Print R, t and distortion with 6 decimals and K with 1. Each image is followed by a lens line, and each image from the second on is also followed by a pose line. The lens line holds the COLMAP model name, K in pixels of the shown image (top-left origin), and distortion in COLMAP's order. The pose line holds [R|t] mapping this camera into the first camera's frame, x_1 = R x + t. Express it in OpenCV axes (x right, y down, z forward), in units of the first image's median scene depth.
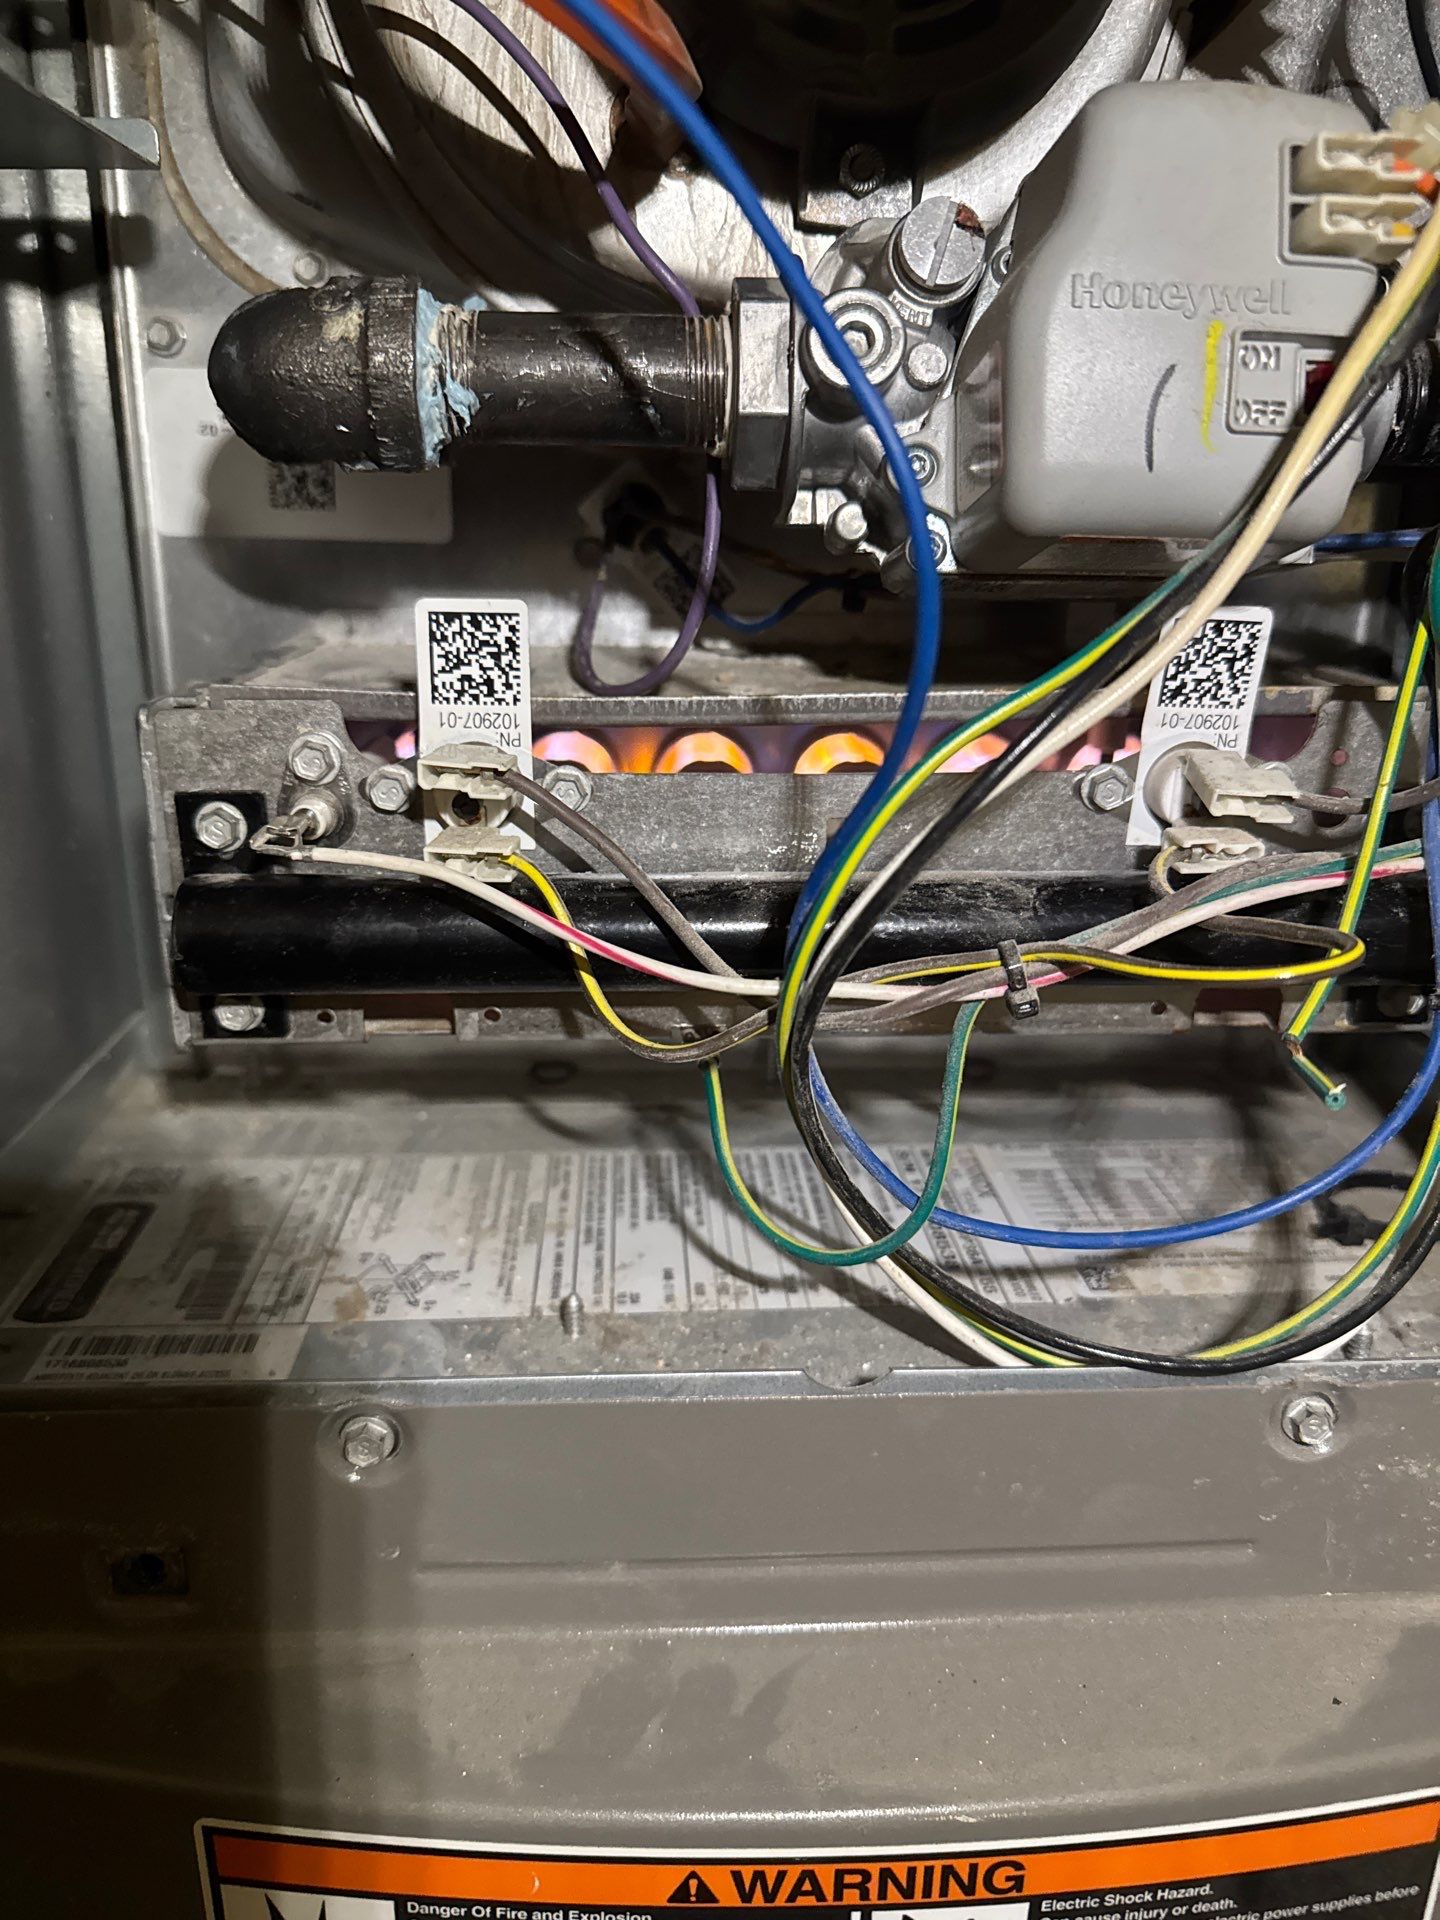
lens RADIAL K [[1401.0, 0, 726.2], [0, 1401.0, 963.2], [0, 0, 1]] dist [0.145910, -0.424631]
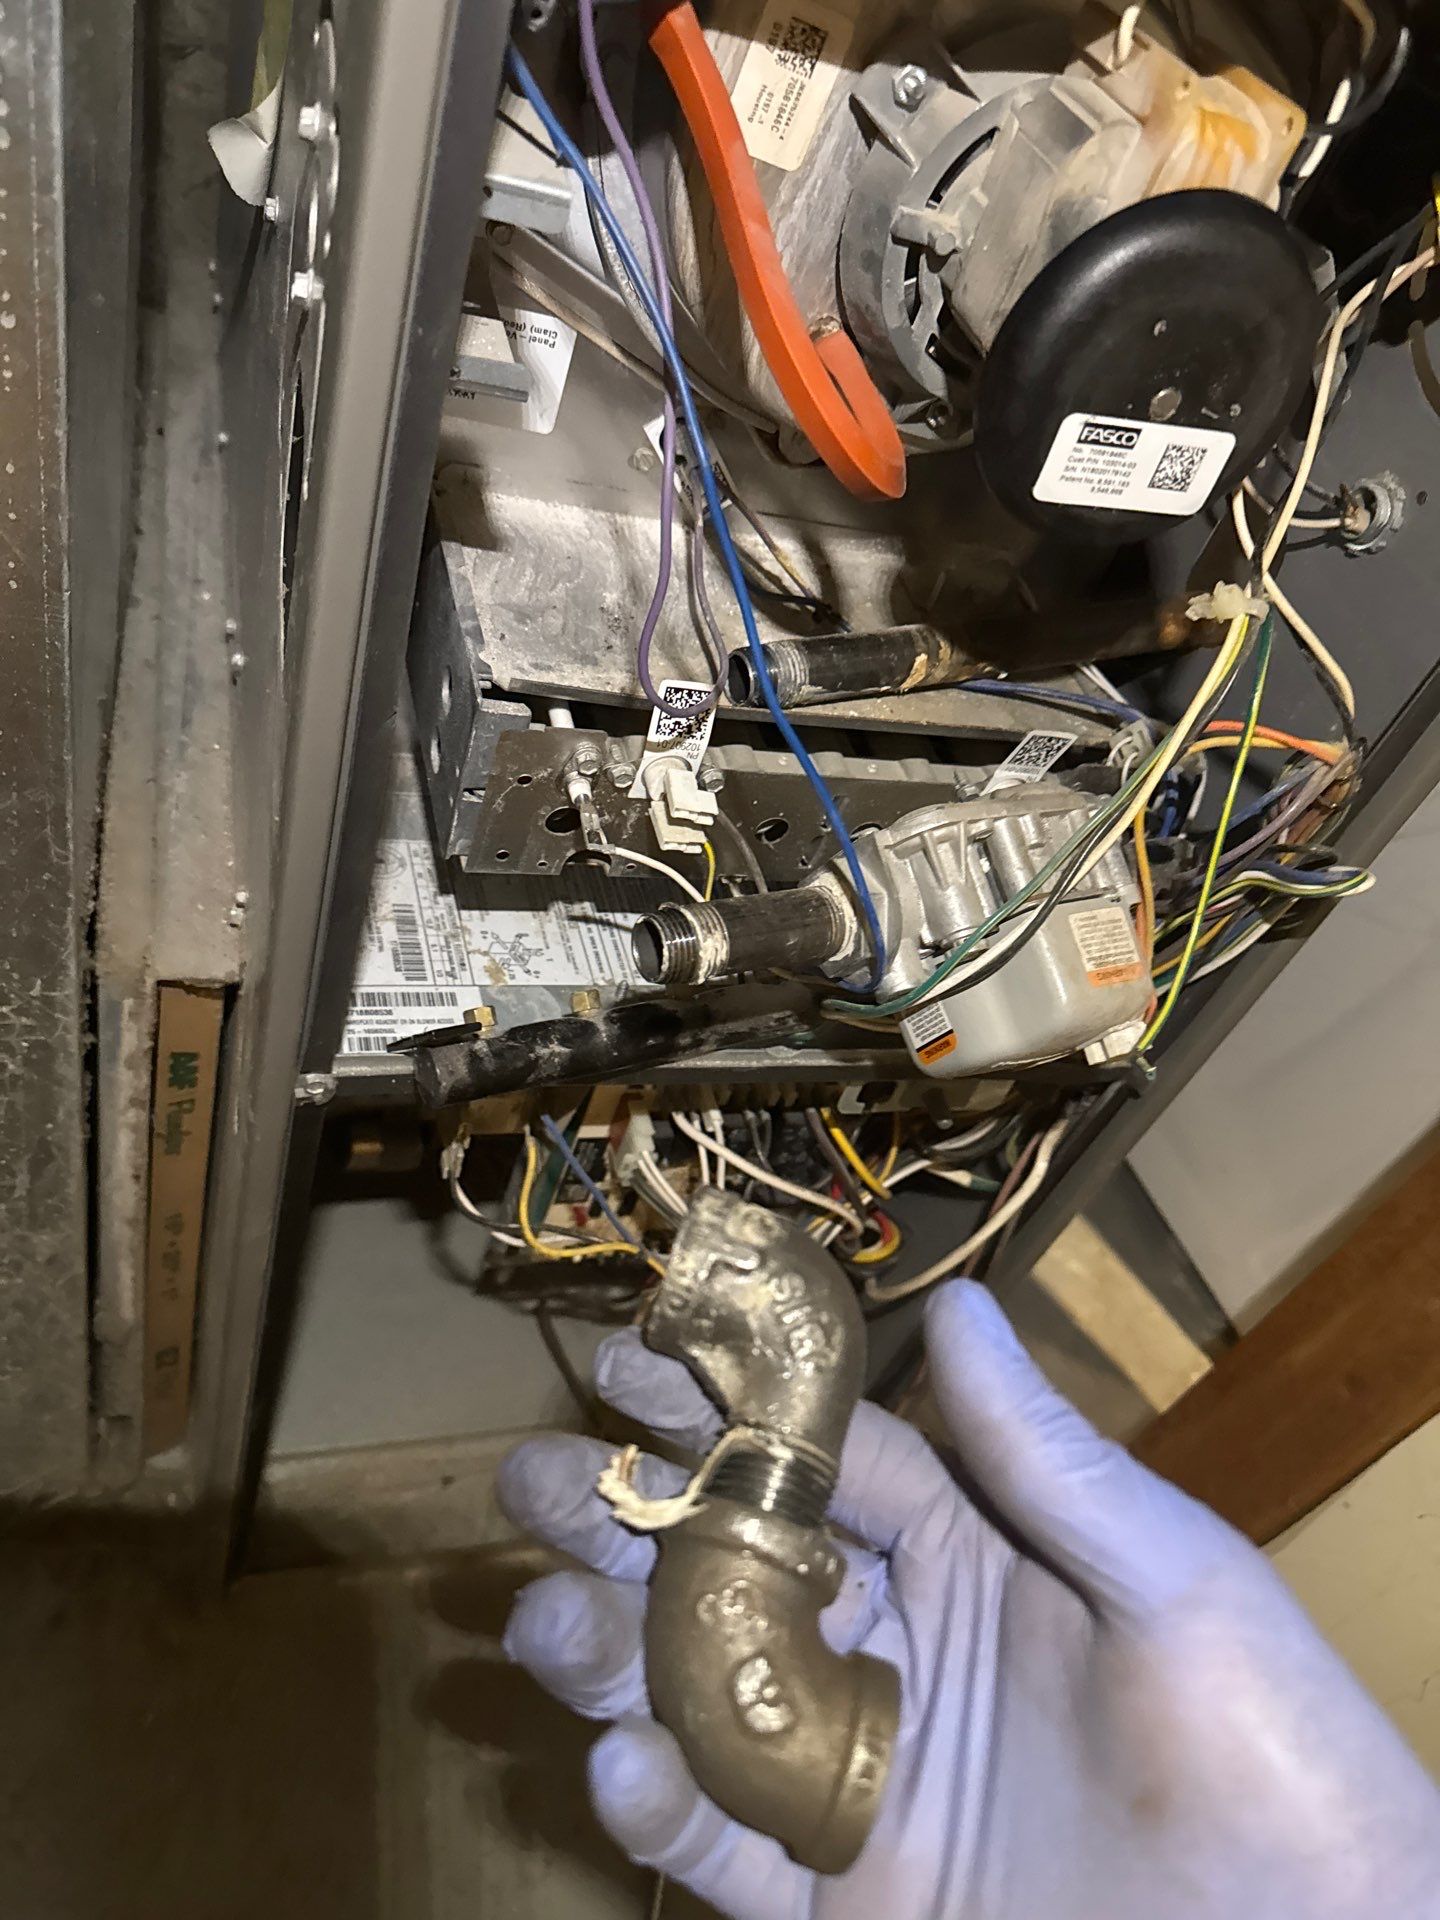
lens RADIAL K [[1389.3, 0, 725.7], [0, 1389.3, 965.1], [0, 0, 1]] dist [0.078998, -0.119608]
pose [[0.935102, 0.044874, 0.351527, -0.713007], [-0.205990, 0.875989, 0.436131, -0.693006], [-0.288363, -0.480238, 0.828383, -0.624598]]
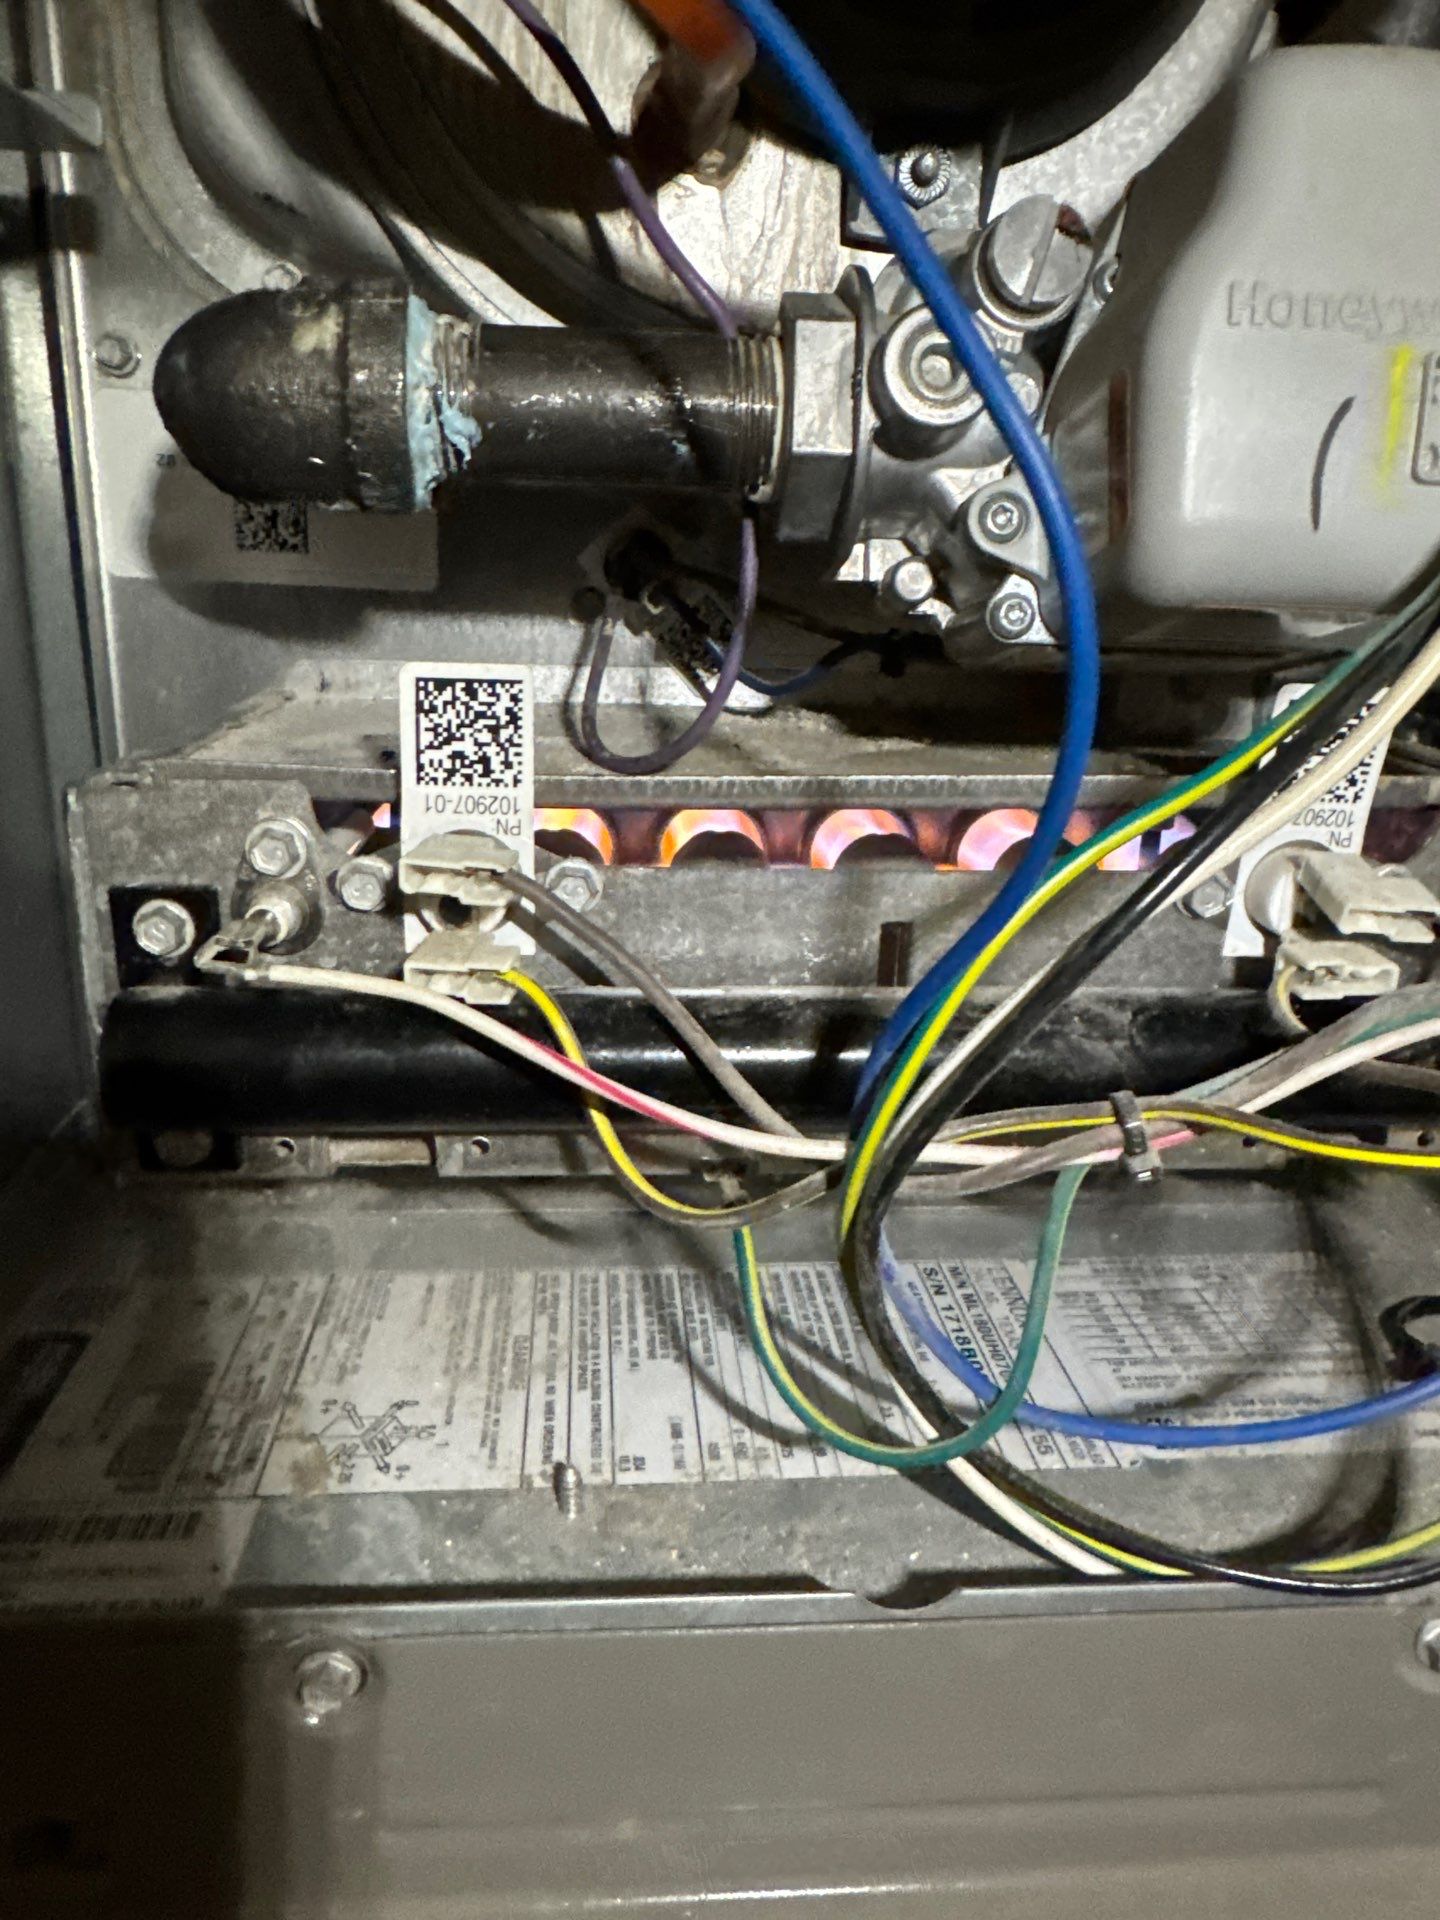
lens RADIAL K [[1367.0, 0, 720.0], [0, 1367.0, 960.0], [0, 0, 1]] dist [-0.007429, -0.002519]
pose [[0.999613, 0.010051, 0.025946, -0.047568], [-0.009470, 0.999704, -0.022417, -0.062697], [-0.026164, 0.022163, 0.999412, 0.183236]]
